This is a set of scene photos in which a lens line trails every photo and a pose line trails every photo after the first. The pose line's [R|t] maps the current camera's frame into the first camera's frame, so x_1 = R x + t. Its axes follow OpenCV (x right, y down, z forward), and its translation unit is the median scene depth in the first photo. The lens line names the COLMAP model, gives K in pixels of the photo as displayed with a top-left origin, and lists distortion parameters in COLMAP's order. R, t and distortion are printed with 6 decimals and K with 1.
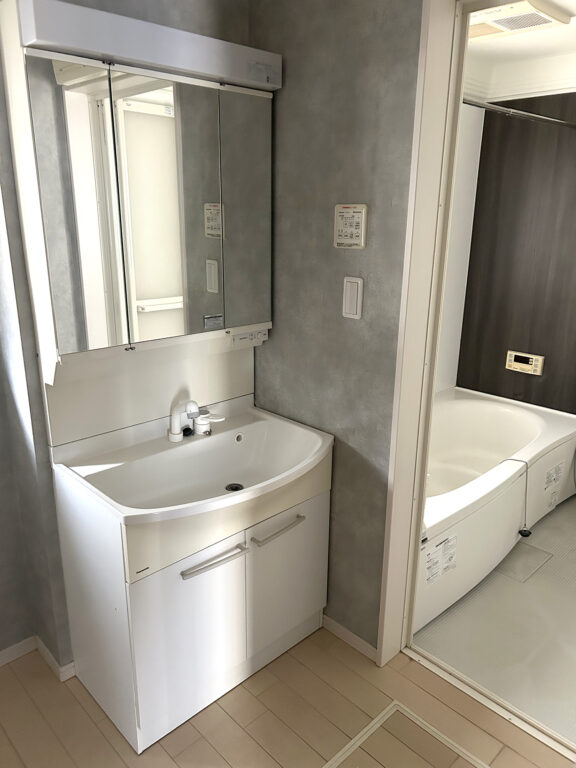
lens RADIAL K [[579.9, 0, 289.7], [0, 579.9, 384.6], [0, 0, 1]] dist [-0.046030, -0.005162]
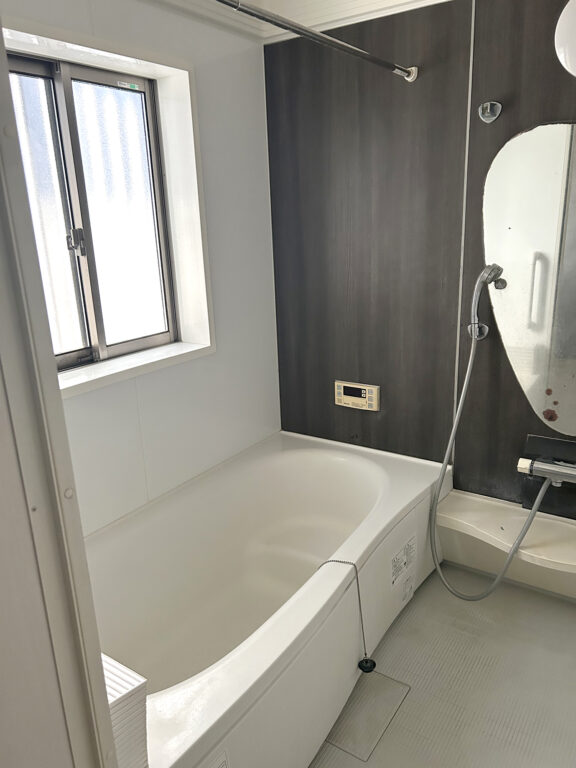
lens RADIAL K [[579.9, 0, 286.3], [0, 579.9, 385.9], [0, 0, 1]] dist [-0.046030, -0.005162]
pose [[0.975300, -0.099151, 0.197382, 0.173648], [0.106148, 0.994032, -0.025165, -0.042161], [-0.193709, 0.045495, 0.980004, 0.280075]]
